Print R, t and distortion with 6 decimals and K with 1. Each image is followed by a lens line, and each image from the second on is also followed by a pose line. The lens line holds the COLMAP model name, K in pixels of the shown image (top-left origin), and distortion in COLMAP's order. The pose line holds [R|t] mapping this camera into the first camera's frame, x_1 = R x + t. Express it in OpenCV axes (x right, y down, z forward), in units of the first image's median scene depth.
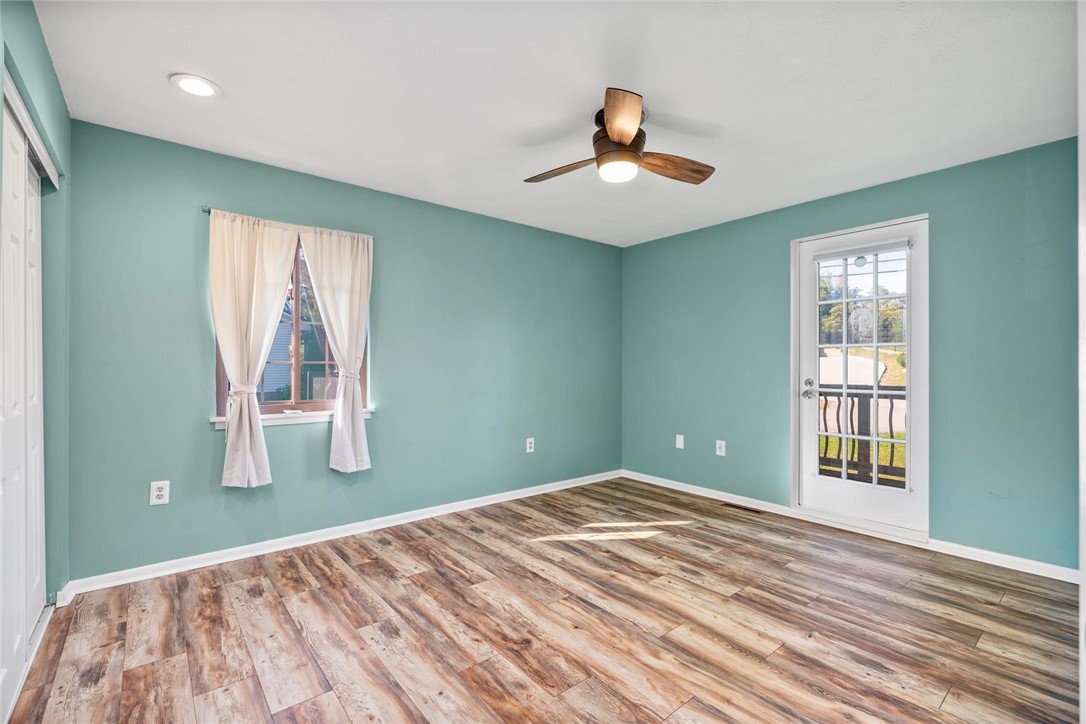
lens RADIAL K [[473.3, 0, 543.8], [0, 473.3, 366.8], [0, 0, 1]] dist [-0.002855, 0.001151]
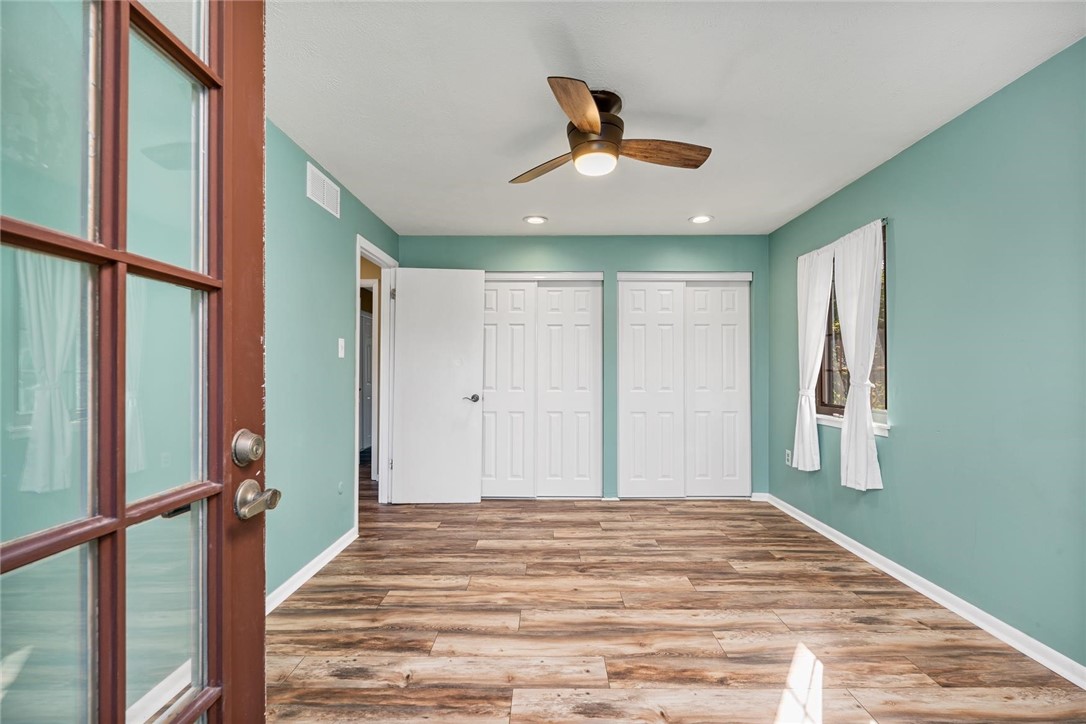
lens RADIAL K [[473.3, 0, 544.0], [0, 473.3, 367.2], [0, 0, 1]] dist [-0.002855, 0.001151]
pose [[-0.639110, -0.009116, -0.769061, 0.974688], [-0.000577, 0.999935, -0.011373, -0.003389], [0.769115, -0.006825, -0.639074, 1.583445]]
